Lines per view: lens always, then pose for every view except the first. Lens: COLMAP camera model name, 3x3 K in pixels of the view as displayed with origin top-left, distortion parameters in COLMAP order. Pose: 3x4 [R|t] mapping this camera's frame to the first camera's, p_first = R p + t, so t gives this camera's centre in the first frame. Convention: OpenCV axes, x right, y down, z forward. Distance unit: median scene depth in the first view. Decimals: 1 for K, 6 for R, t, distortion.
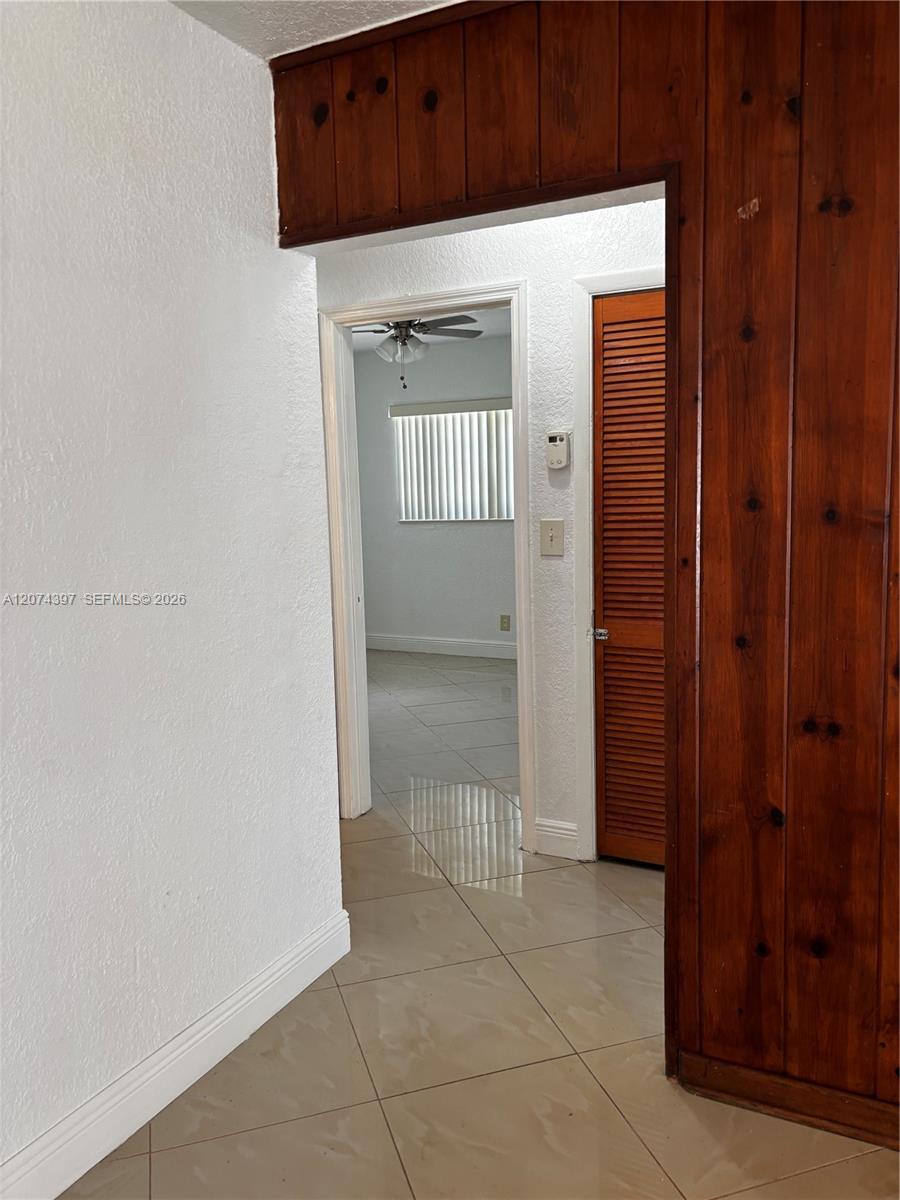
lens RADIAL K [[901.7, 0, 448.1], [0, 901.7, 587.9], [0, 0, 1]] dist [0.018716, -0.000489]
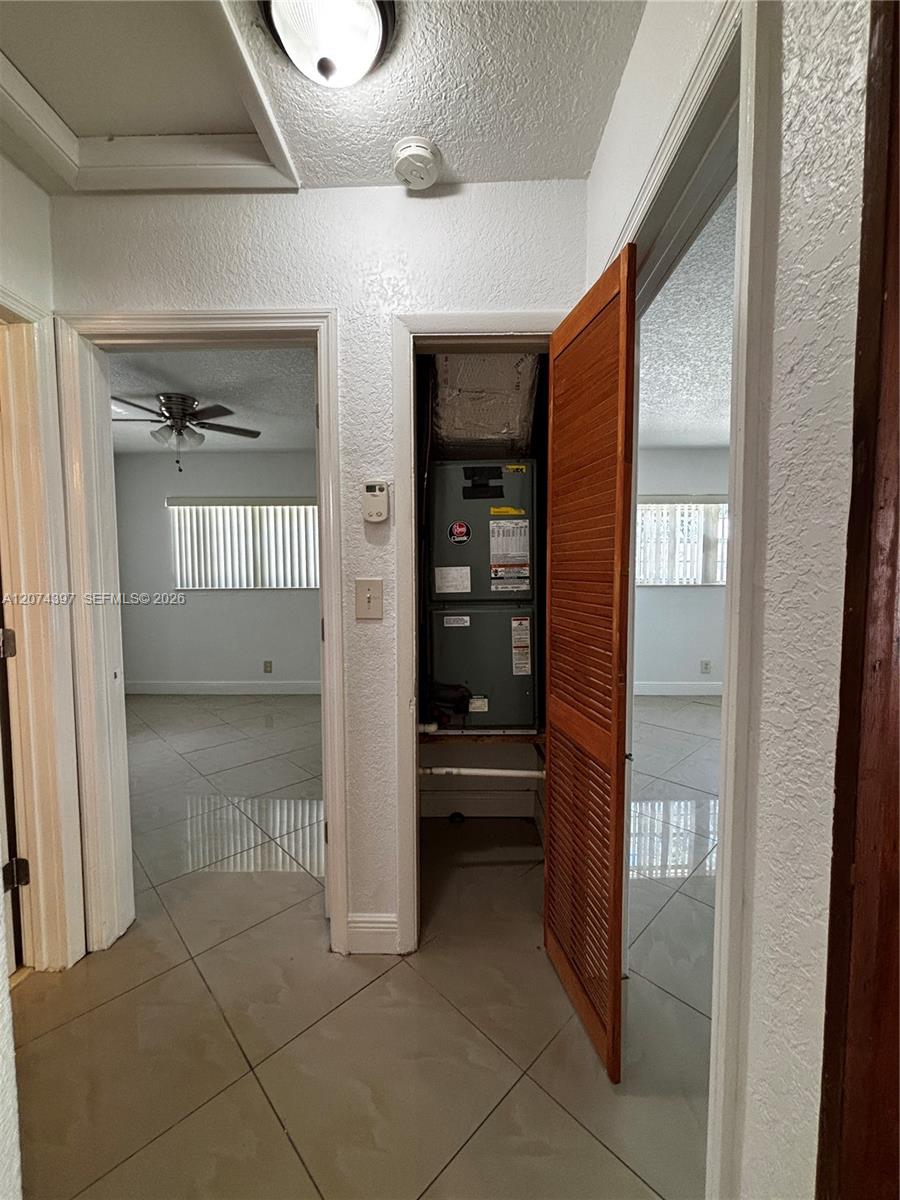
lens RADIAL K [[483.2, 0, 454.2], [0, 483.2, 600.5], [0, 0, 1]] dist [-0.000271, -0.000197]
pose [[0.892739, -0.002316, 0.450568, -0.022380], [0.029348, 0.998162, -0.053019, -0.024001], [-0.449618, 0.060555, 0.891166, 0.482729]]
